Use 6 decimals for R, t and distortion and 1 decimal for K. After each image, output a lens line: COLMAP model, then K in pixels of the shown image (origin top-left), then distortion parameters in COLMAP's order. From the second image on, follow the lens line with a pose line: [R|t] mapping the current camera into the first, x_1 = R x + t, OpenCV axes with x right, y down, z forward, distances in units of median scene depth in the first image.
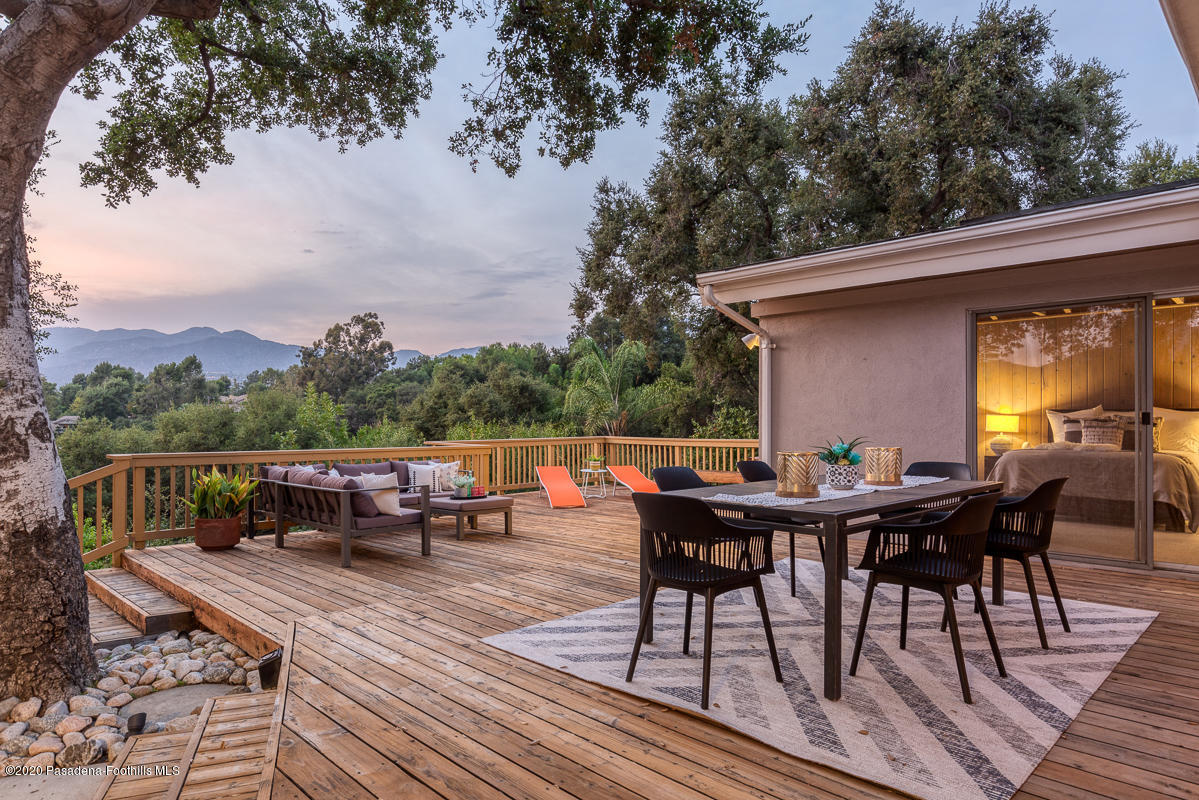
lens RADIAL K [[718.8, 0, 618.4], [0, 718.8, 422.7], [0, 0, 1]] dist [-0.005071, 0.002929]
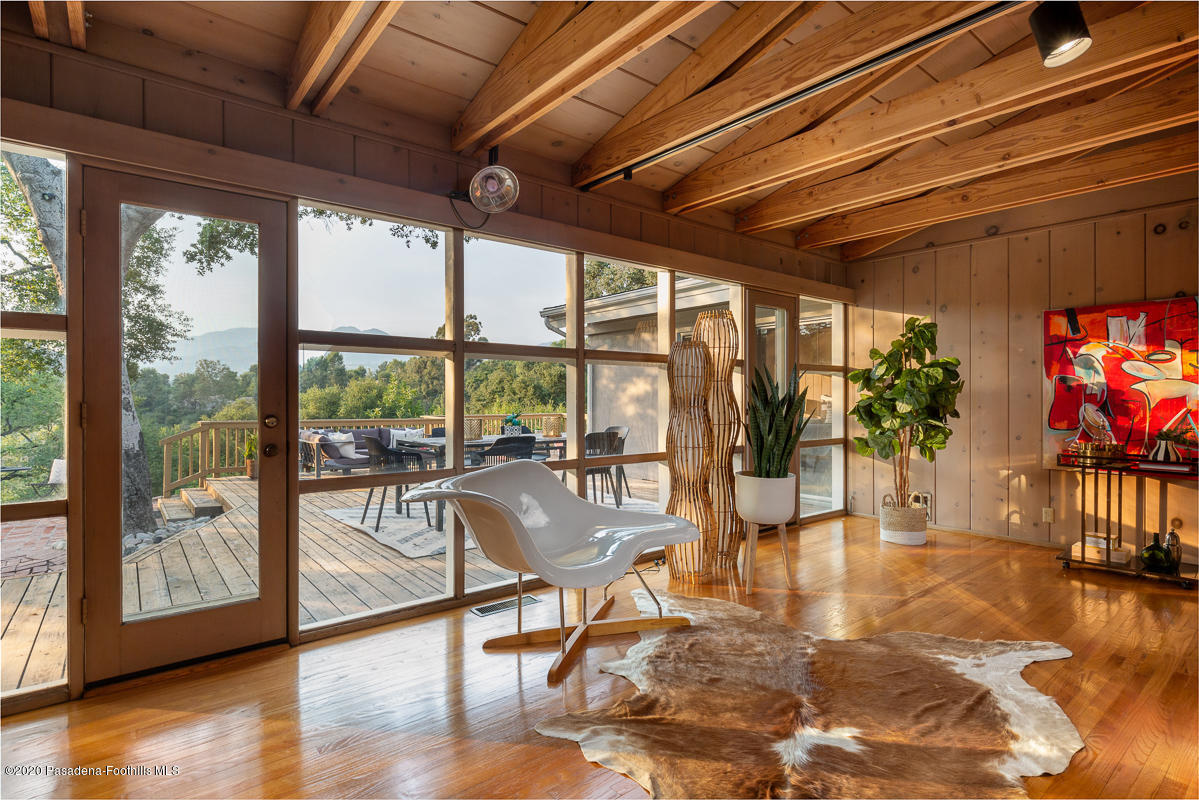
lens RADIAL K [[604.9, 0, 607.4], [0, 604.9, 401.4], [0, 0, 1]] dist [0.003667, 0.000061]
pose [[0.992942, 0.001318, -0.118595, 0.418538], [-0.001664, 0.999995, -0.002819, -0.000171], [0.118591, 0.002997, 0.992939, -0.307969]]
